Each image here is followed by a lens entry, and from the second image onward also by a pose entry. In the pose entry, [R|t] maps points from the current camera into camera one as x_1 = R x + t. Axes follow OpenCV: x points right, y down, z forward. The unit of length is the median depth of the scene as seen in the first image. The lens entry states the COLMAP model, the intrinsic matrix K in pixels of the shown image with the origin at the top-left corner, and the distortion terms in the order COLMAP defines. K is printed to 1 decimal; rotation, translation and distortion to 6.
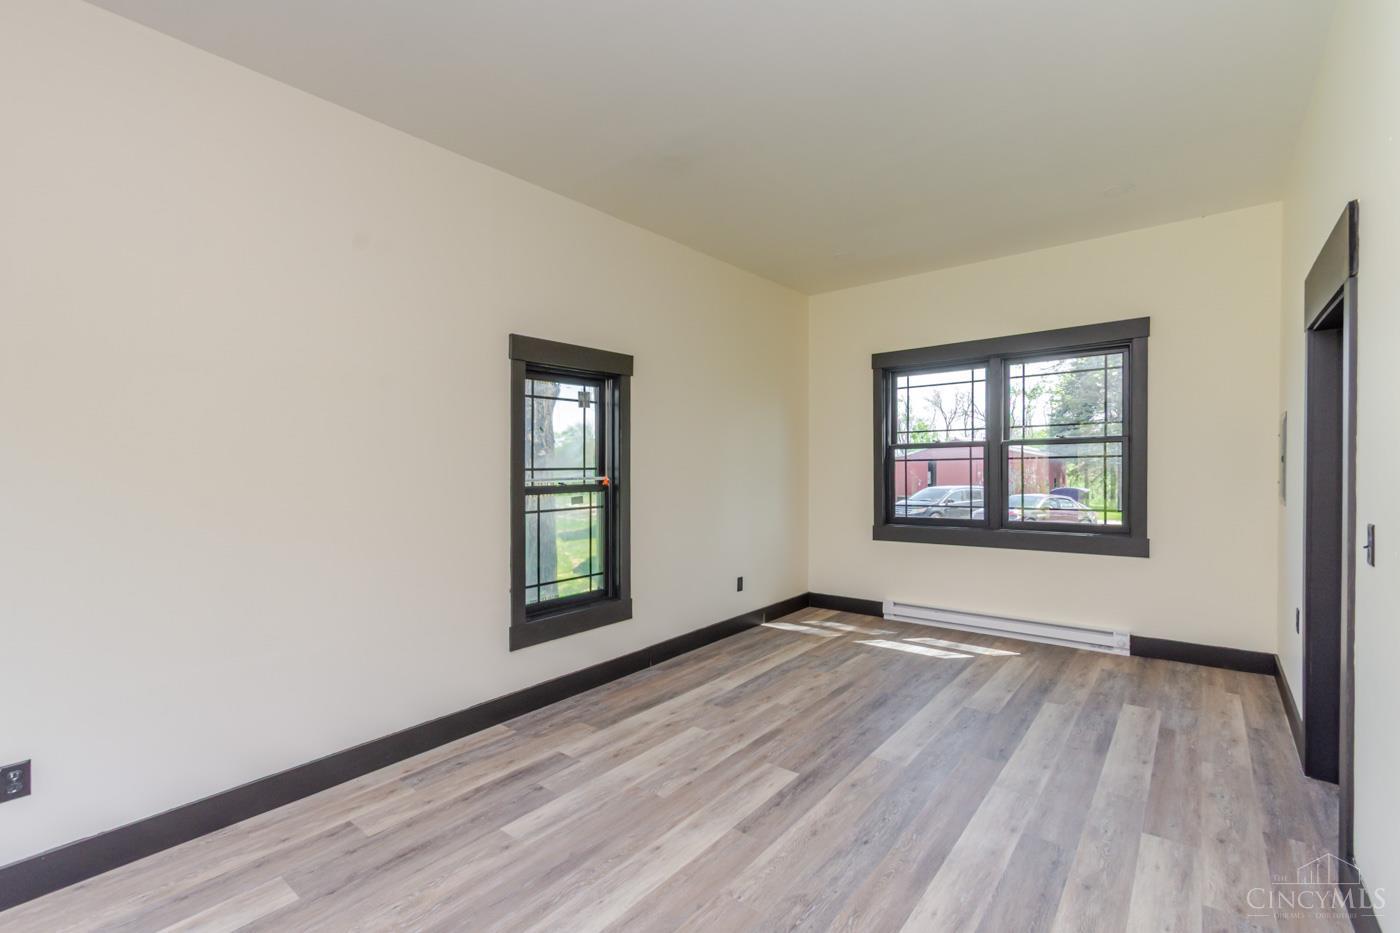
lens RADIAL K [[619.9, 0, 678.1], [0, 619.9, 475.4], [0, 0, 1]] dist [0.000504, -0.000389]
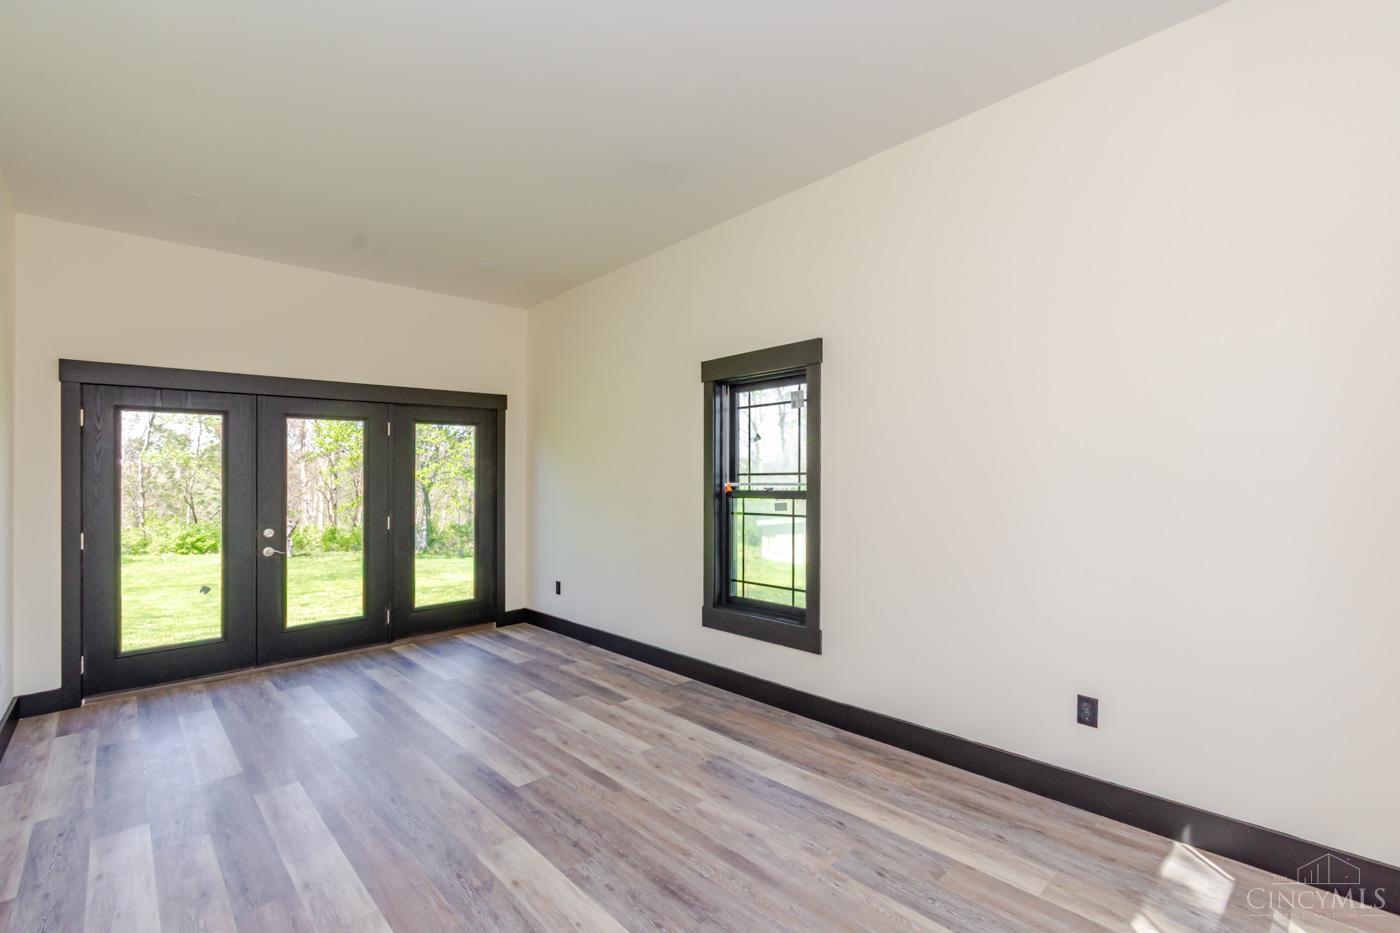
lens RADIAL K [[625.2, 0, 700.0], [0, 625.2, 466.5], [0, 0, 1]] dist [0.001859, 0.000277]
pose [[-0.115818, 0.004045, -0.993262, 0.977727], [0.002497, 0.999990, 0.003781, -0.031427], [0.993267, -0.002042, -0.115827, 1.188288]]
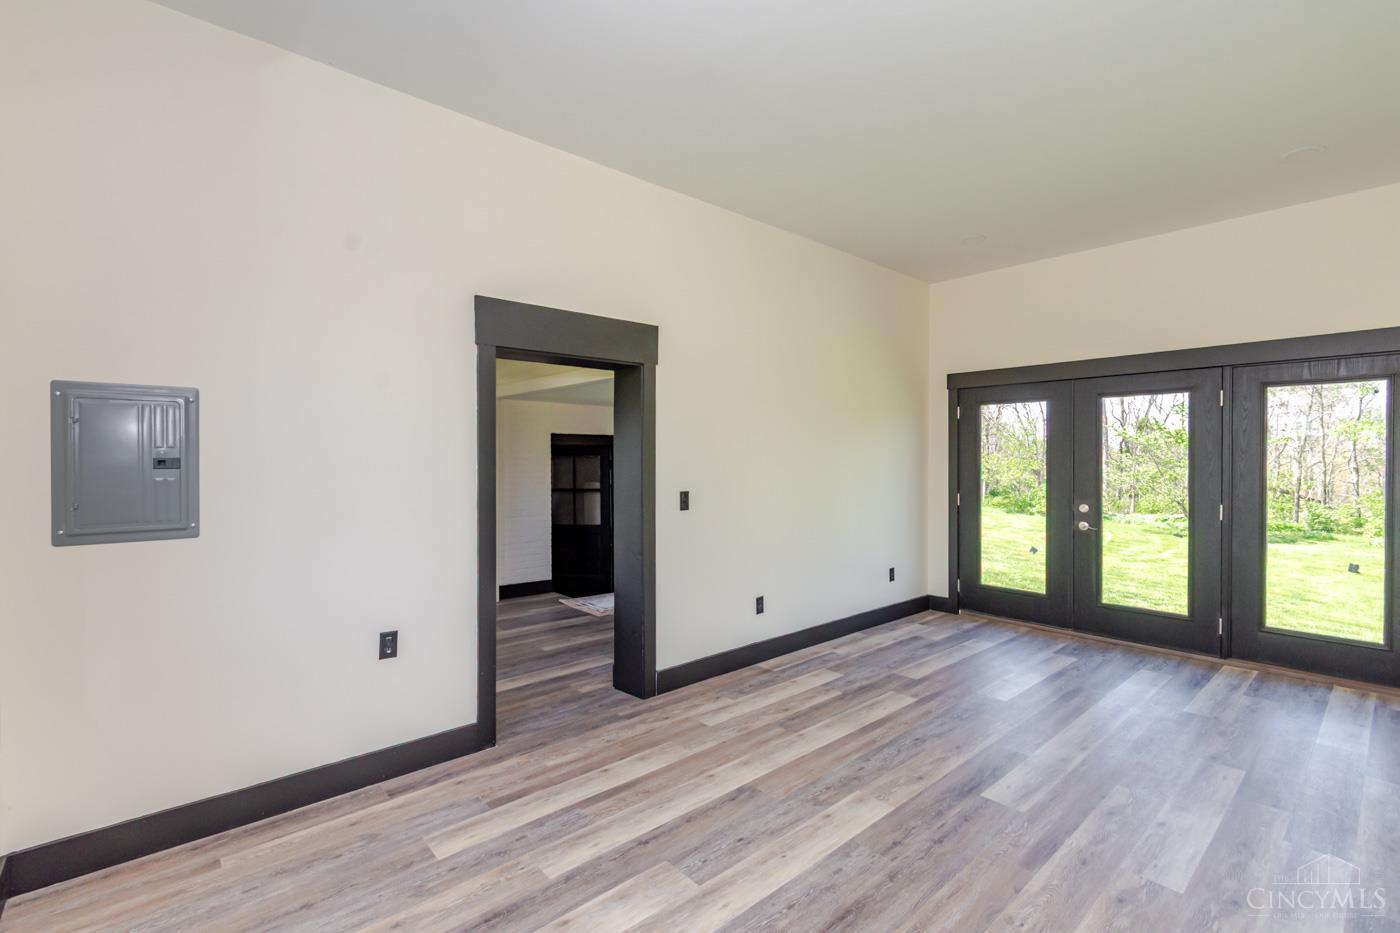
lens RADIAL K [[627.9, 0, 682.7], [0, 627.9, 458.8], [0, 0, 1]] dist [0.000866, -0.000467]
pose [[-0.987723, 0.013974, 0.155587, 0.405512], [0.016374, 0.999766, 0.014155, -0.033574], [-0.155353, 0.016529, -0.987721, 1.675234]]
